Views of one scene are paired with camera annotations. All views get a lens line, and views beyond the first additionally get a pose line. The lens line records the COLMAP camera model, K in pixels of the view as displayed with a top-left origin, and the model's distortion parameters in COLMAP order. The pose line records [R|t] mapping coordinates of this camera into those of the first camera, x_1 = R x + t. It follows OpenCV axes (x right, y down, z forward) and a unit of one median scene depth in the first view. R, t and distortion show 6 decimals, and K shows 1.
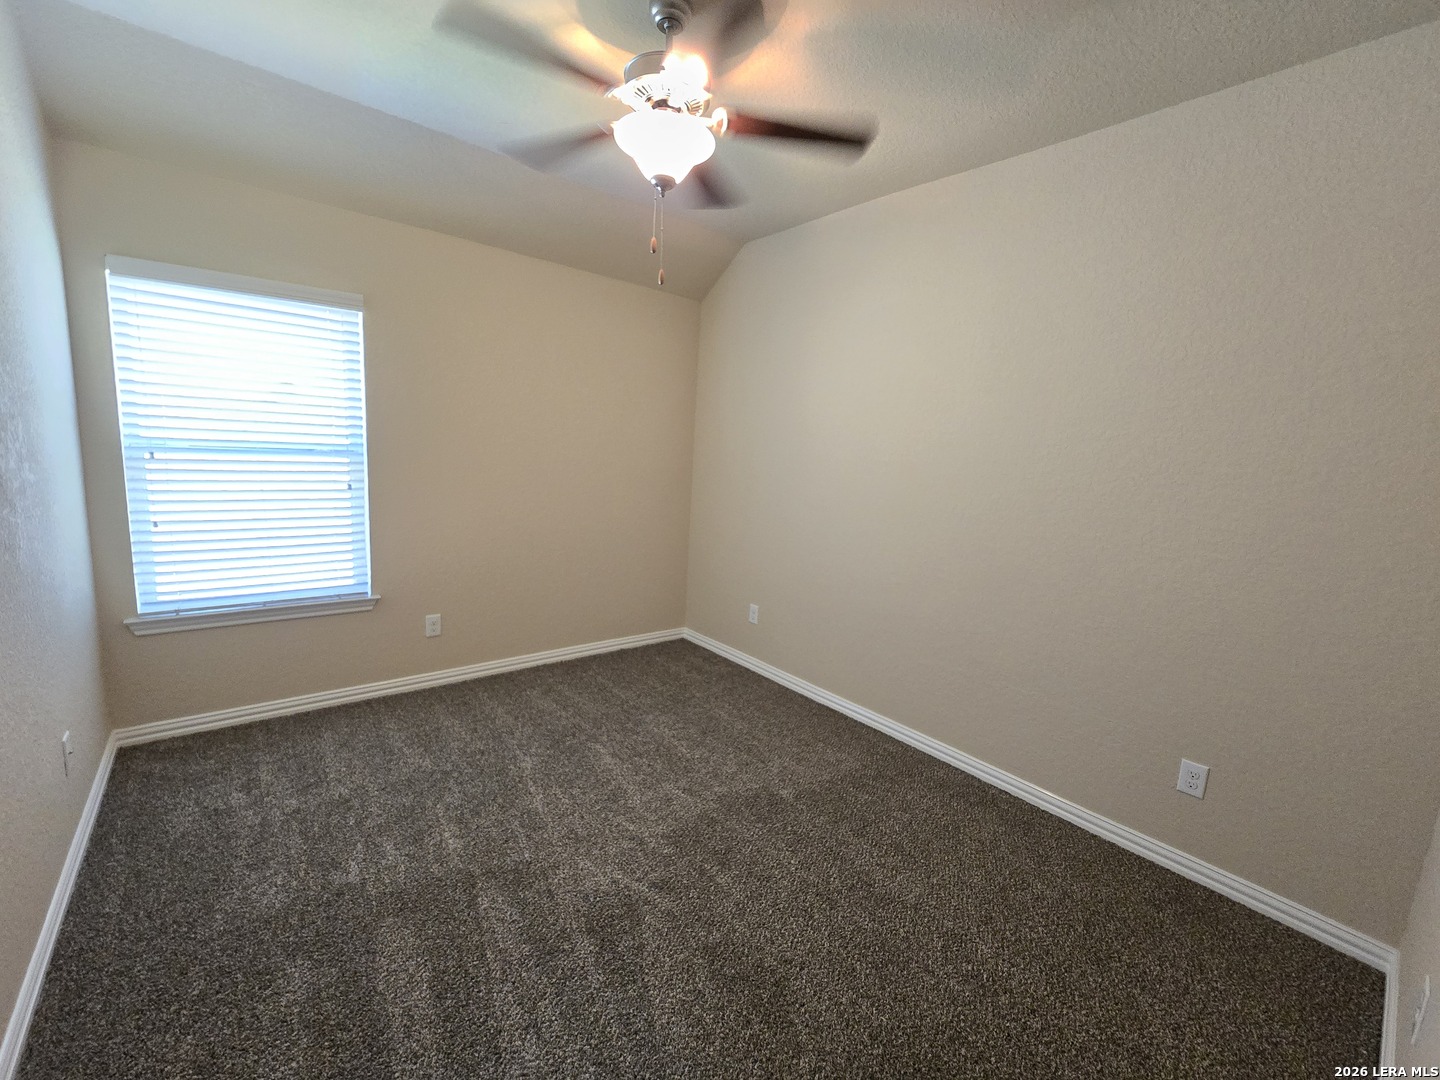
lens RADIAL K [[590.3, 0, 731.6], [0, 590.3, 513.2], [0, 0, 1]] dist [-0.007846, 0.001717]
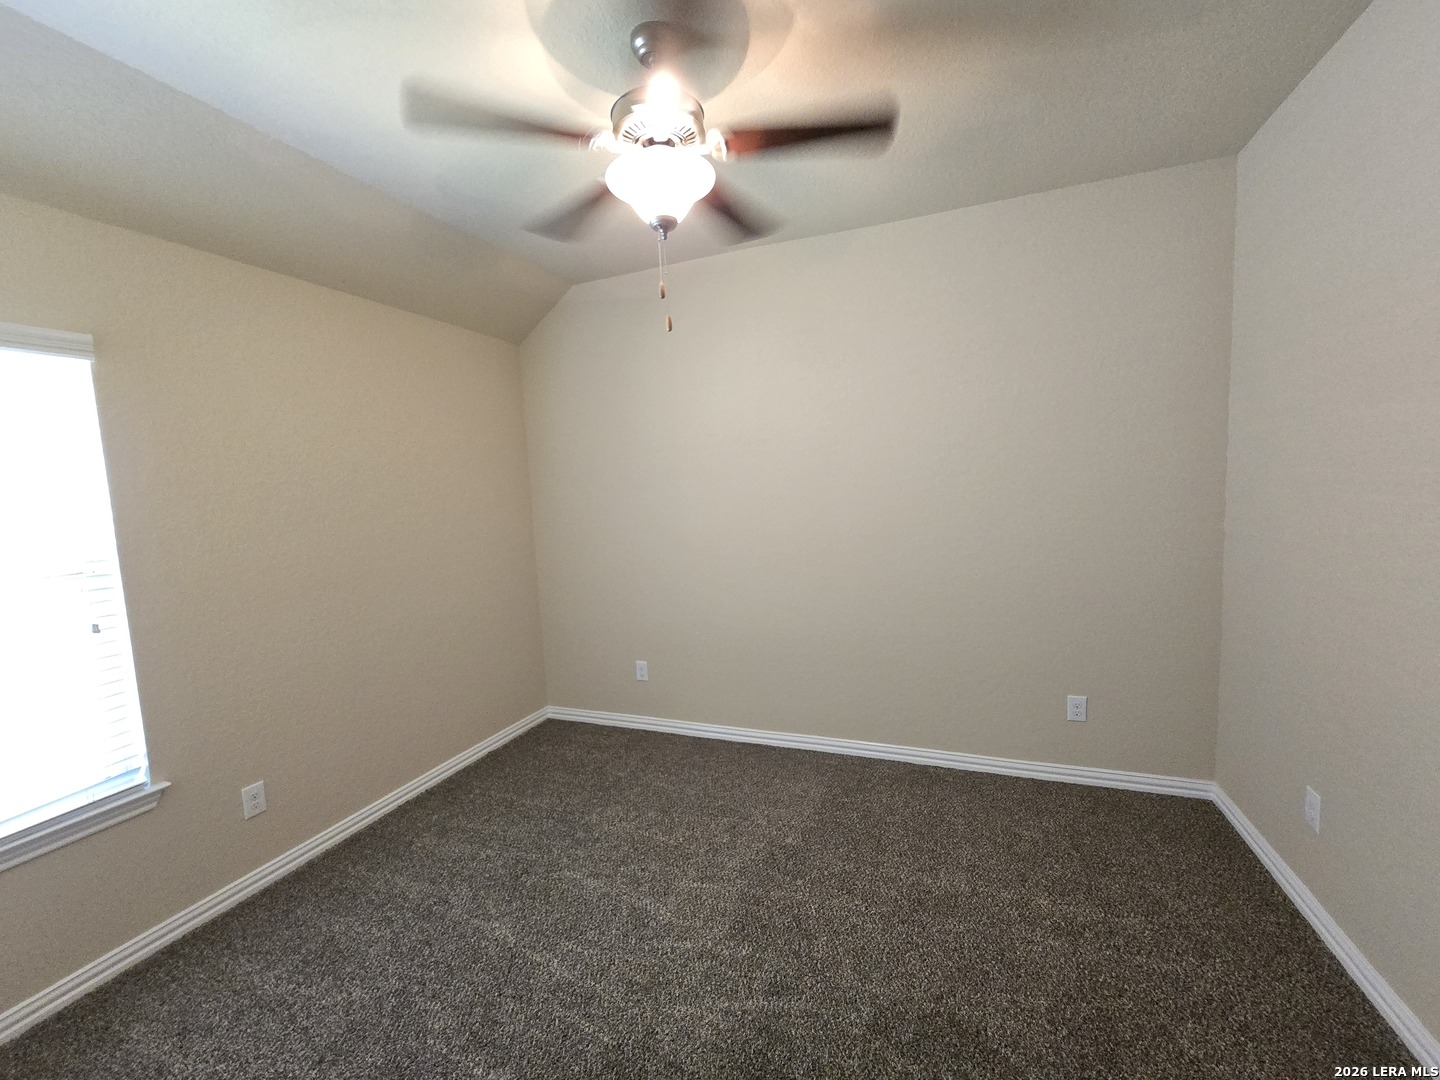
lens RADIAL K [[590.3, 0, 686.5], [0, 590.3, 513.6], [0, 0, 1]] dist [-0.007846, 0.001717]
pose [[0.878365, -0.125781, 0.461144, -0.395986], [0.151724, 0.988232, -0.019448, -0.063137], [-0.453271, 0.087049, 0.887112, 0.142338]]
